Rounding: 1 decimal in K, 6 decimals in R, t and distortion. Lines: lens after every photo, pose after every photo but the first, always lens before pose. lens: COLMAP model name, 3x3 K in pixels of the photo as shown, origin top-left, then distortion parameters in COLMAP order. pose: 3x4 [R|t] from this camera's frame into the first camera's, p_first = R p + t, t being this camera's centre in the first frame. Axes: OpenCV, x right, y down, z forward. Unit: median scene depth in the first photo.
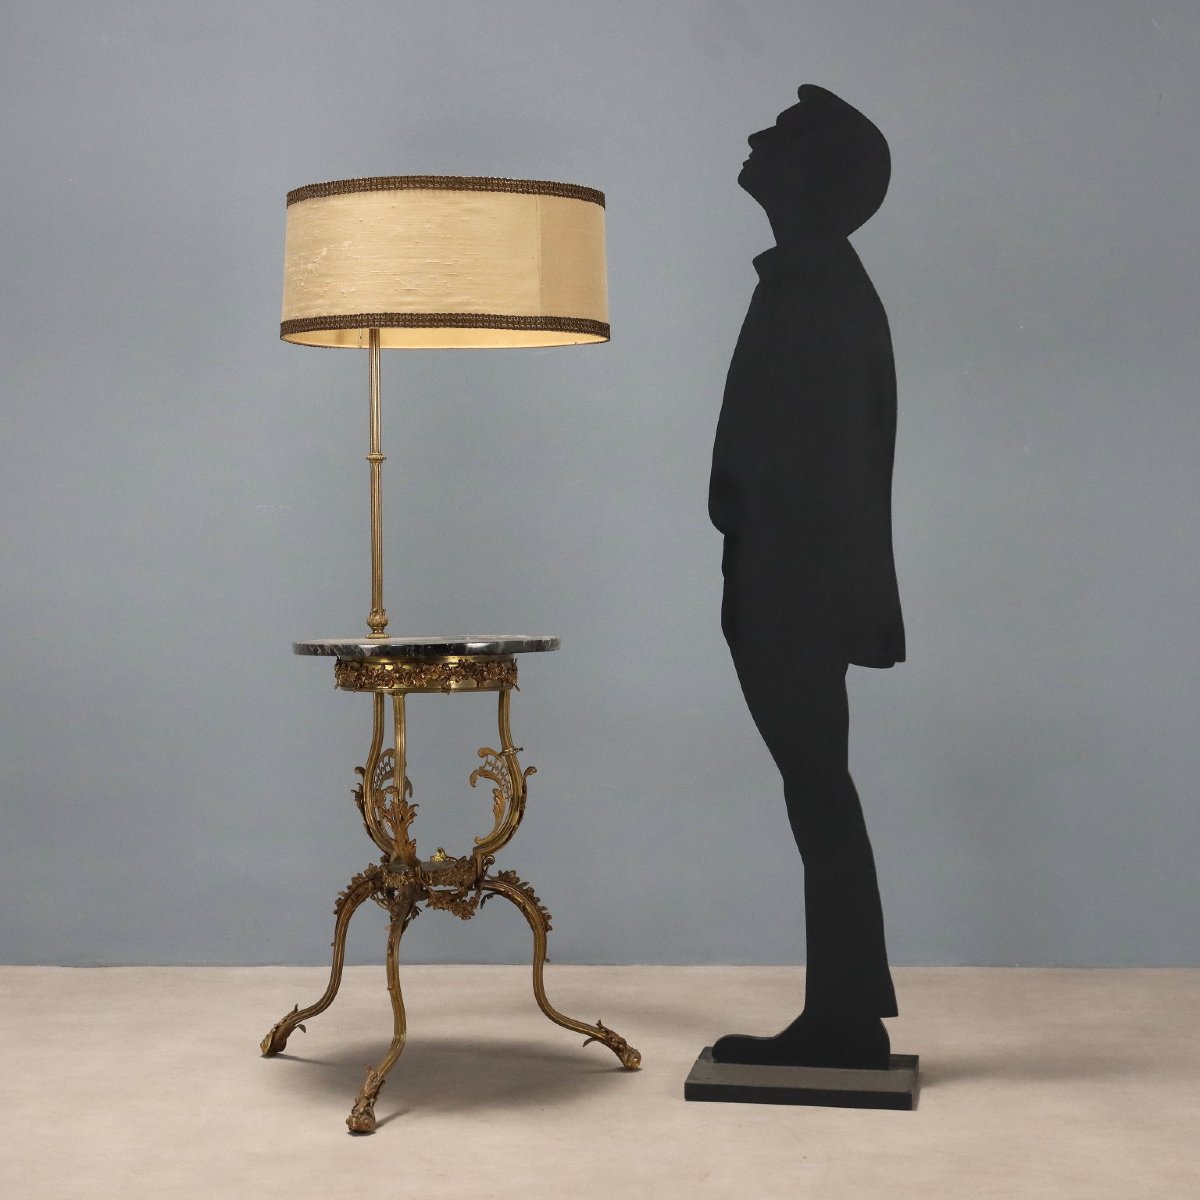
lens RADIAL K [[2577.3, 0, 597.4], [0, 2577.3, 605.2], [0, 0, 1]] dist [-0.020869, 0.000000]
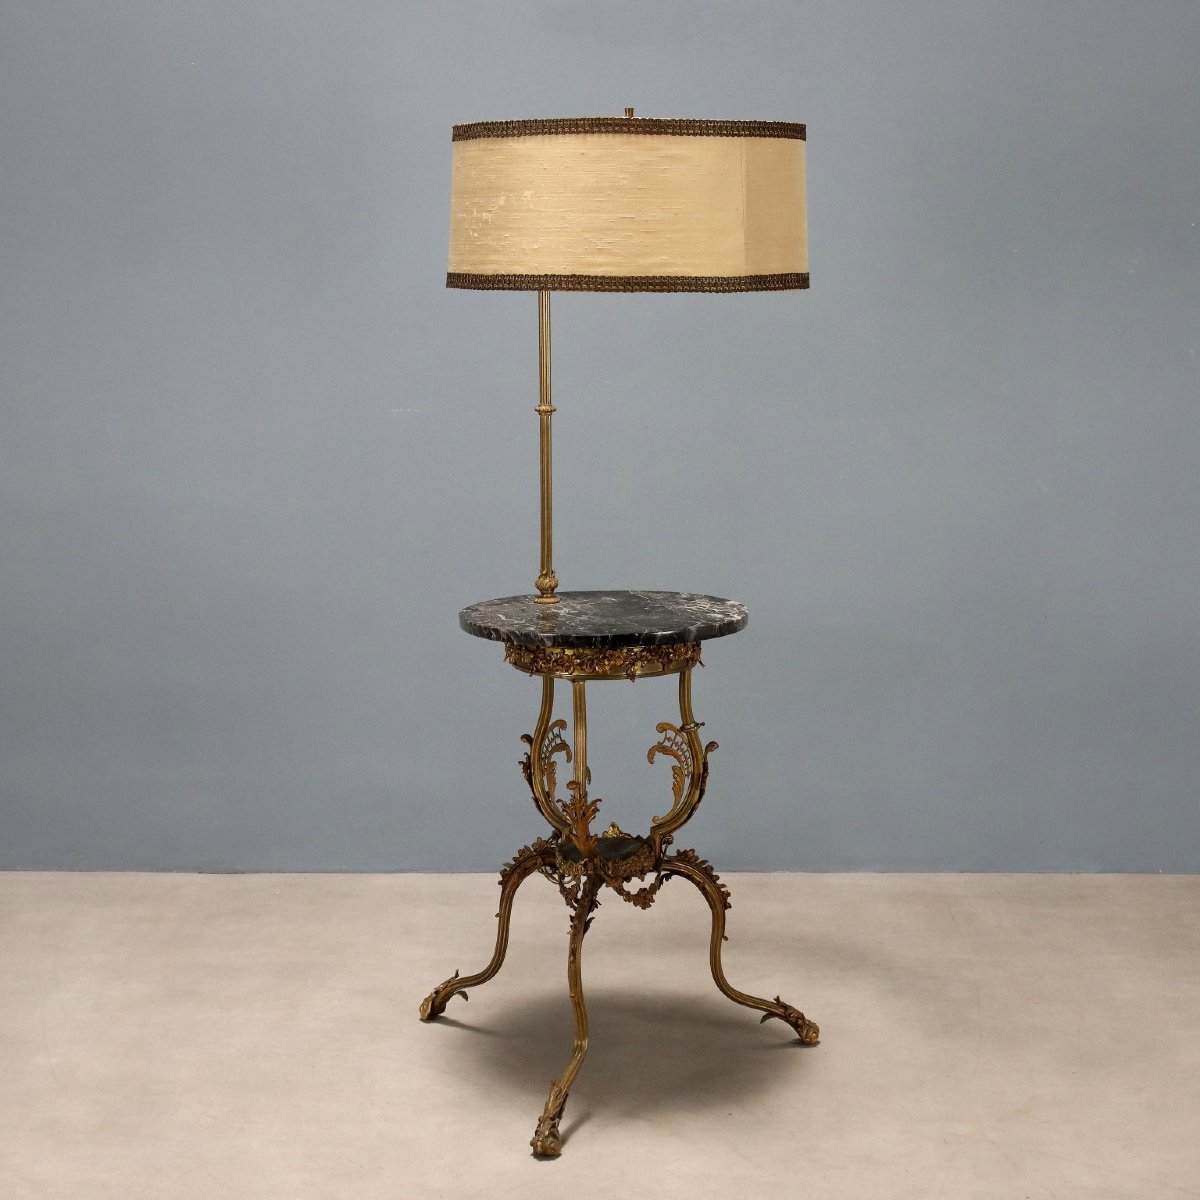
lens RADIAL K [[2218.3, 0, 594.2], [0, 2218.3, 596.7], [0, 0, 1]] dist [-0.015972, 0.000000]
pose [[0.999997, 0.002545, -0.000662, -0.068615], [-0.002436, 0.991295, 0.131633, -0.096056], [0.000992, -0.131631, 0.991298, 0.208213]]
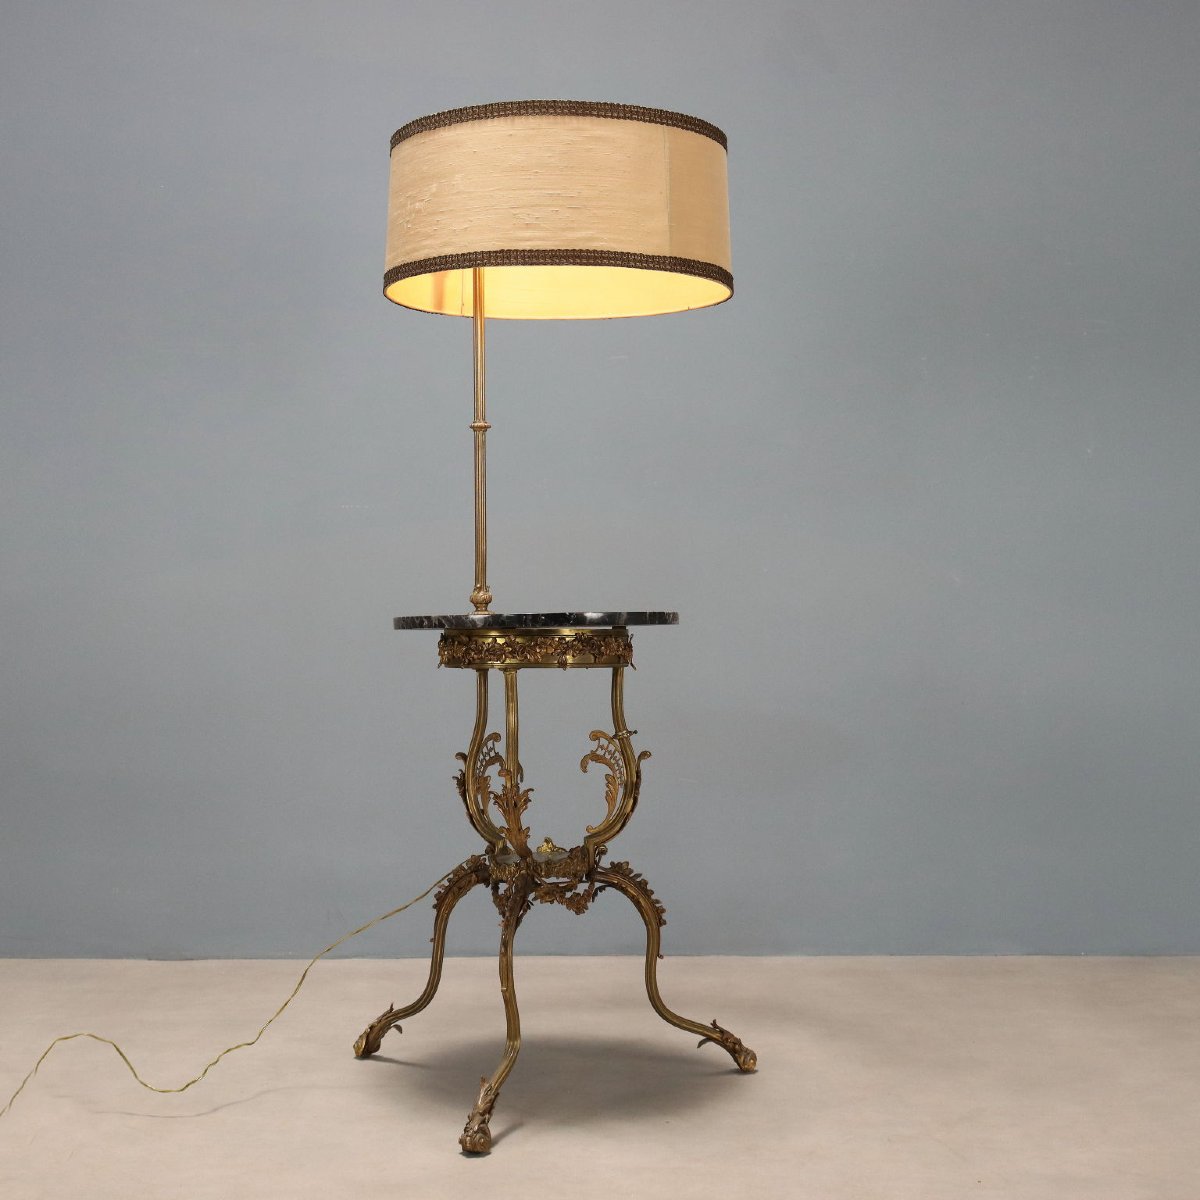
lens RADIAL K [[1892.2, 0, 584.0], [0, 1892.2, 603.1], [0, 0, 1]] dist [-0.011865, 0.000000]
pose [[0.999878, -0.001628, 0.015538, -0.059023], [0.002195, 0.999331, -0.036500, 0.034000], [-0.015468, 0.036530, 0.999213, 0.306992]]
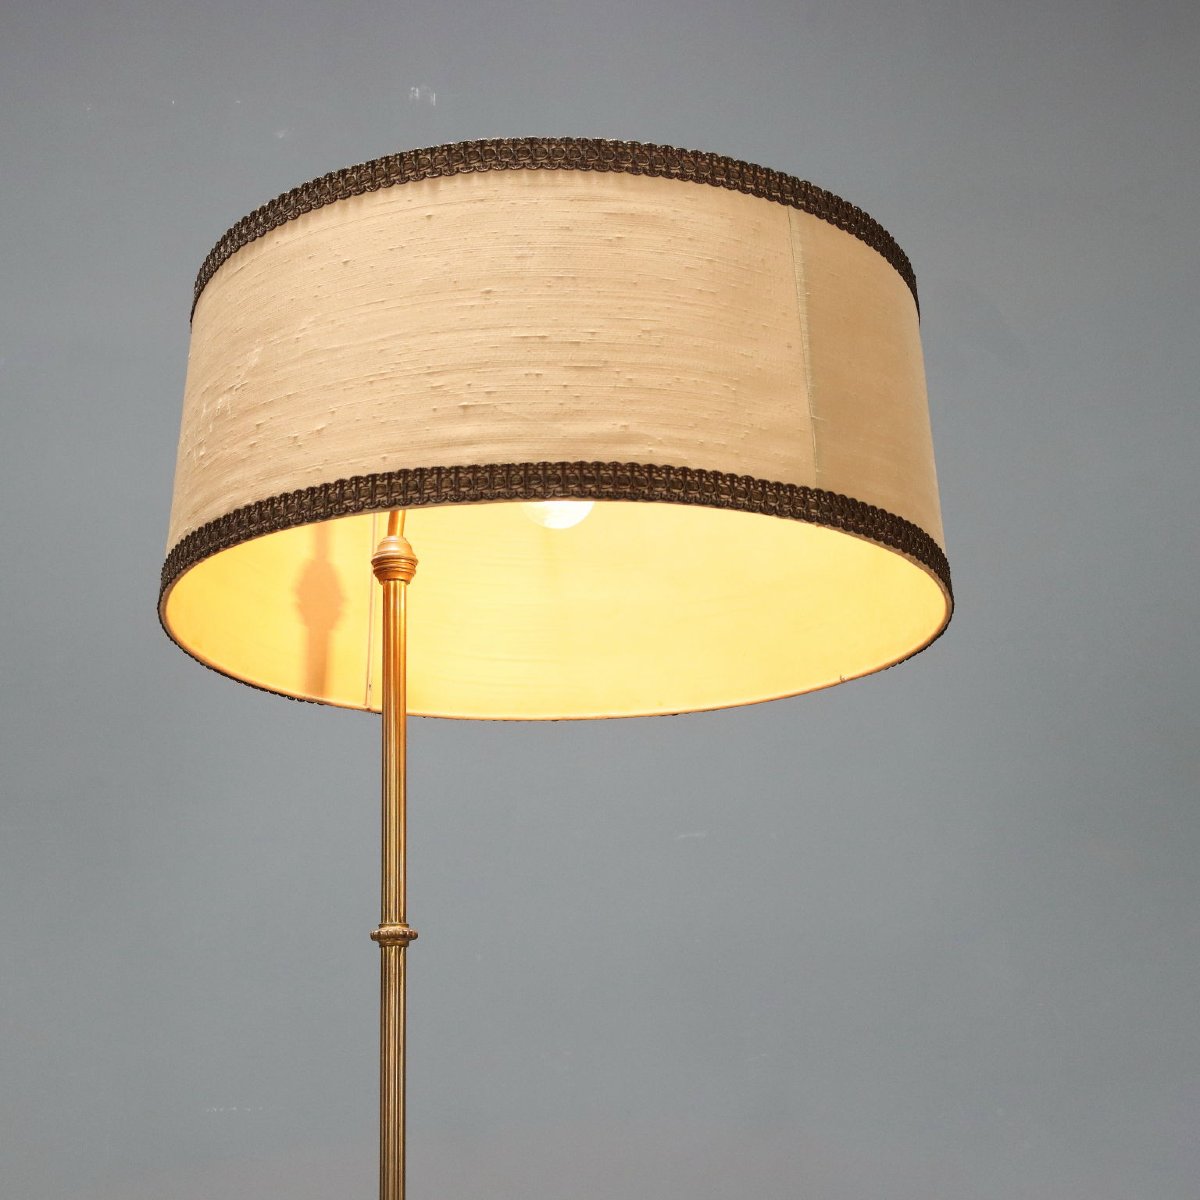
lens RADIAL K [[1892.2, 0, 602.4], [0, 1892.2, 639.0], [0, 0, 1]] dist [-0.011865, 0.000000]
pose [[0.999765, -0.020025, -0.008283, -0.048103], [0.016360, 0.948121, -0.317489, -0.003359], [0.014211, 0.317279, 0.948226, 0.693498]]
